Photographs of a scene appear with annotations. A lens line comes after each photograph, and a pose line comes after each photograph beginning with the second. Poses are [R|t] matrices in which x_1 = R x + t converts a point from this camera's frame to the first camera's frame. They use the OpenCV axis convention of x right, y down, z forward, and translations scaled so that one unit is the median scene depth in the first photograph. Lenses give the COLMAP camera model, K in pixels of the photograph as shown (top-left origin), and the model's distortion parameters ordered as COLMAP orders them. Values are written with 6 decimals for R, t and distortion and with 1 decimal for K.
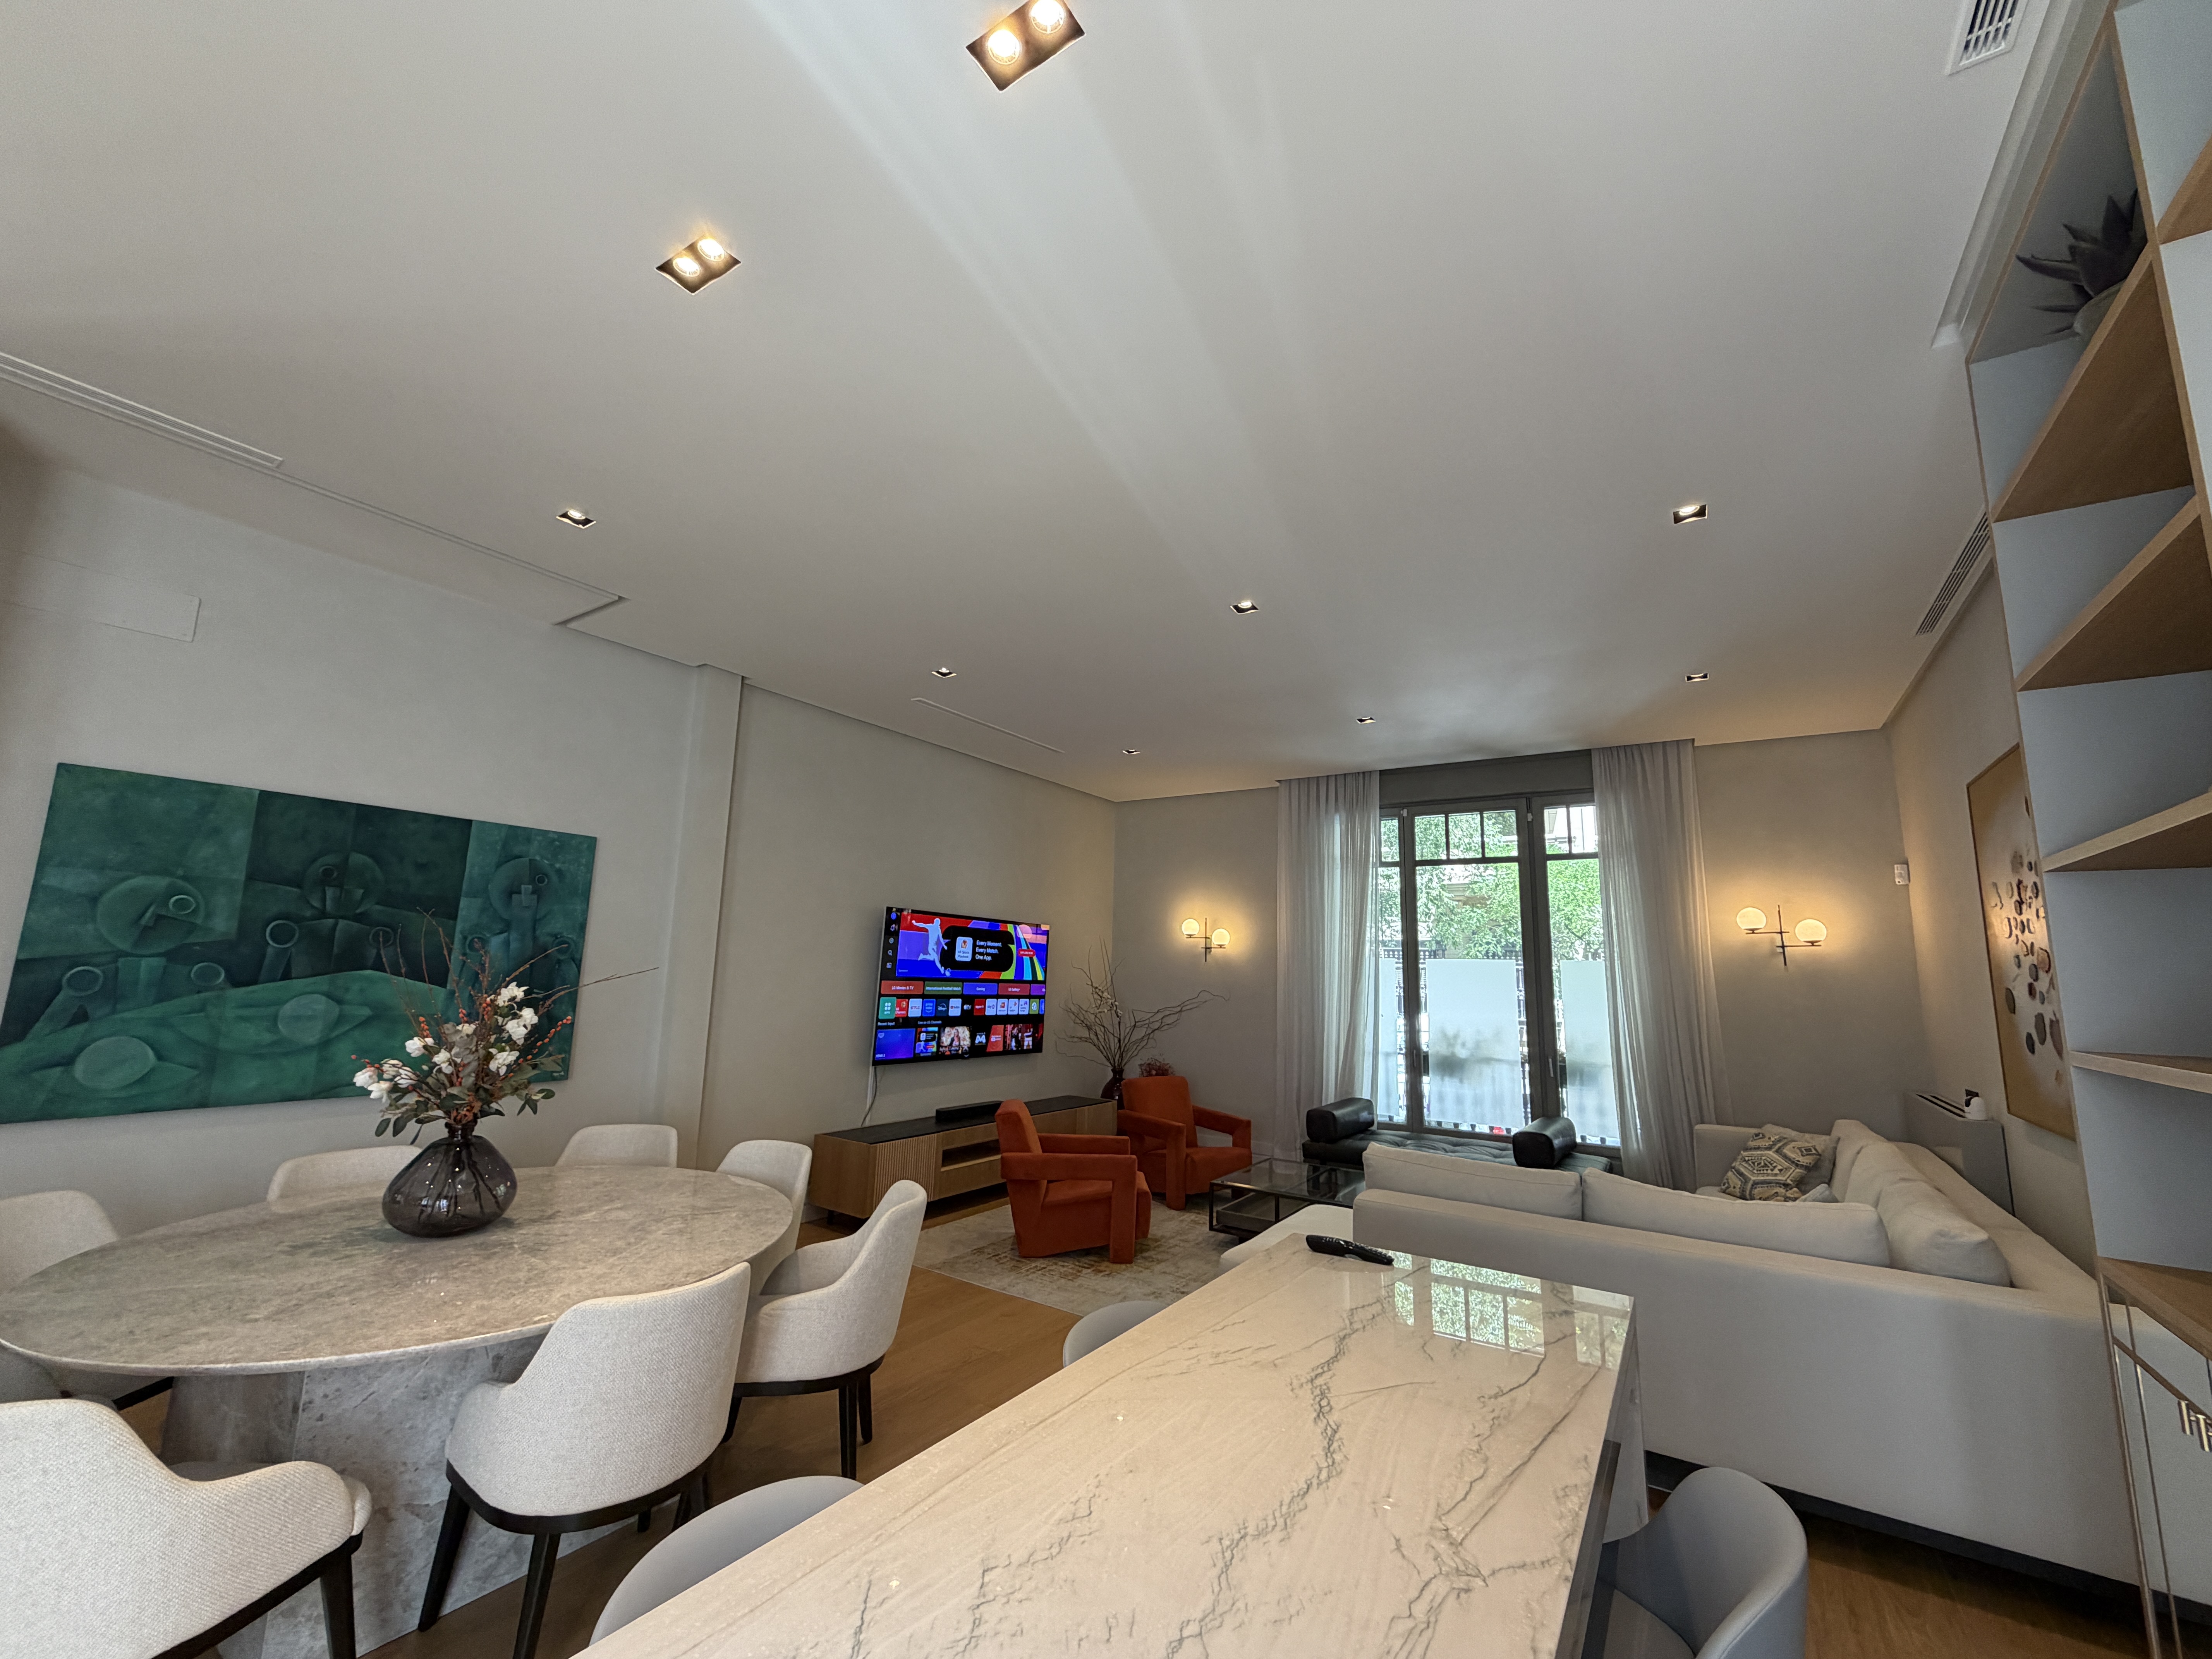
lens RADIAL K [[878.8, 0, 1106.0], [0, 878.8, 829.5], [0, 0, 1]] dist [-0.001062, 0.000061]
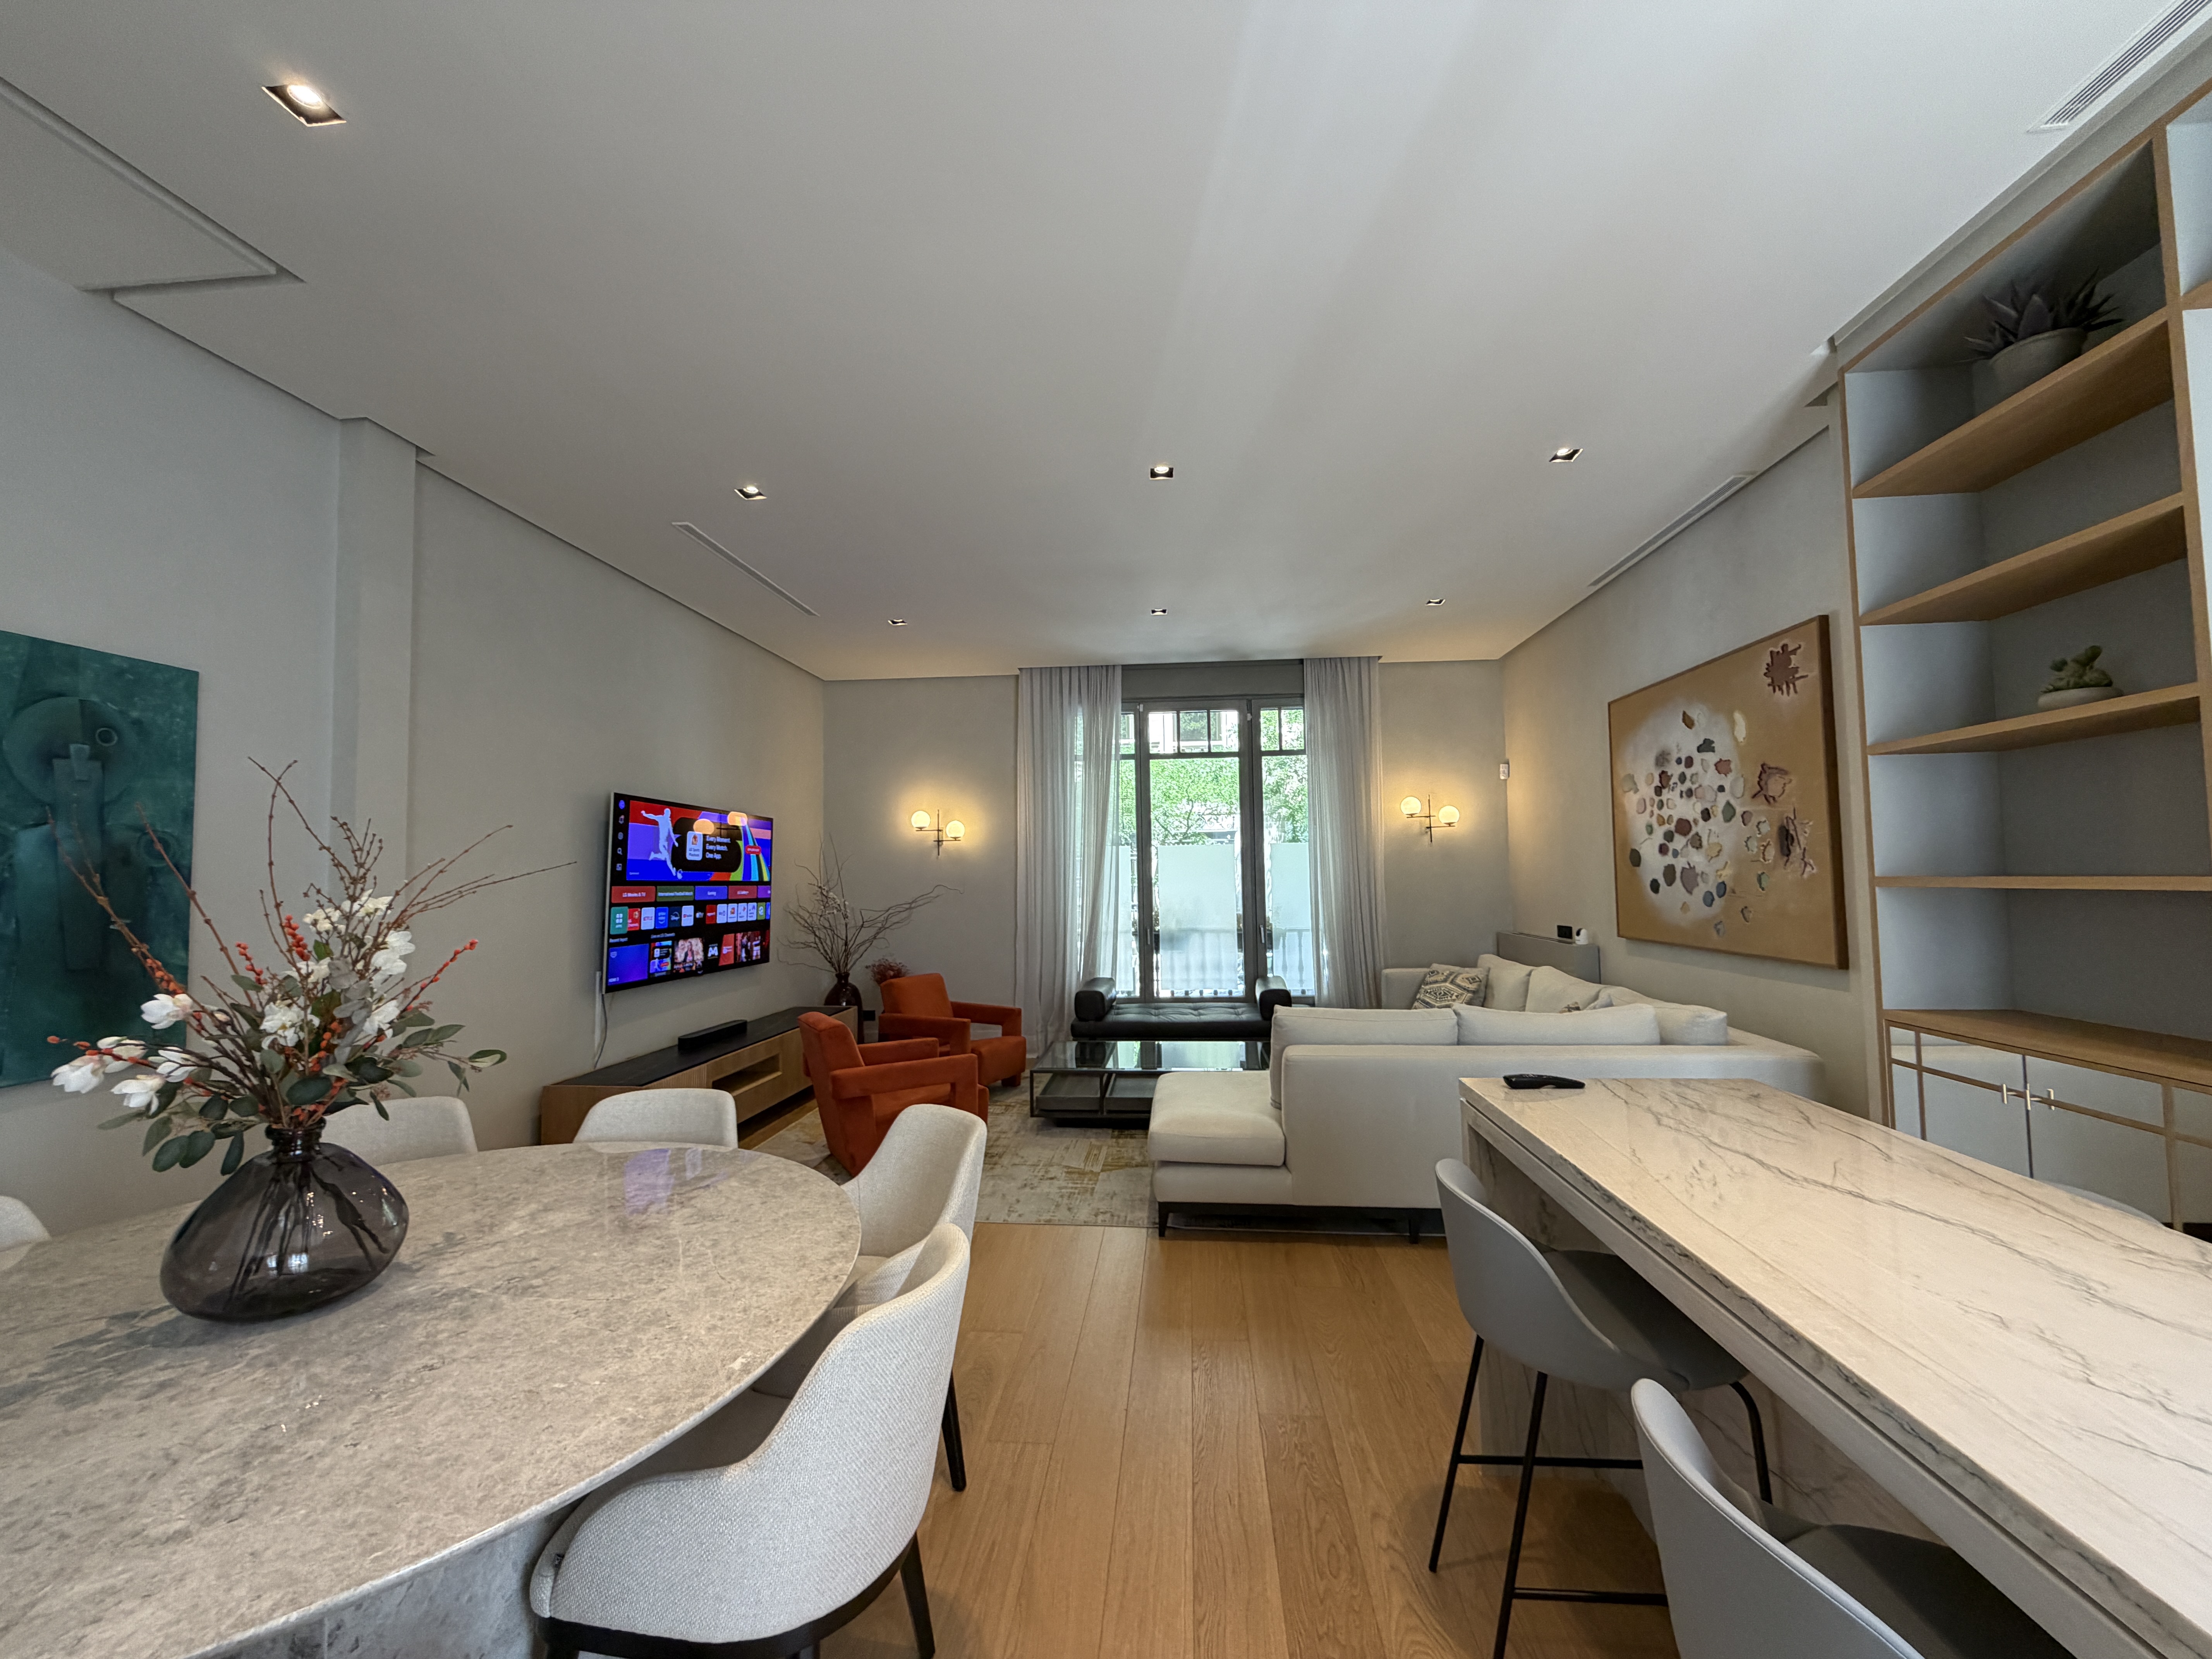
lens RADIAL K [[878.8, 0, 1106.0], [0, 878.8, 829.5], [0, 0, 1]] dist [-0.001062, 0.000061]
pose [[0.879239, -0.014686, 0.476154, -0.224021], [-0.038806, 0.993995, 0.102314, 0.022304], [-0.474797, -0.108436, 0.873390, 0.102605]]
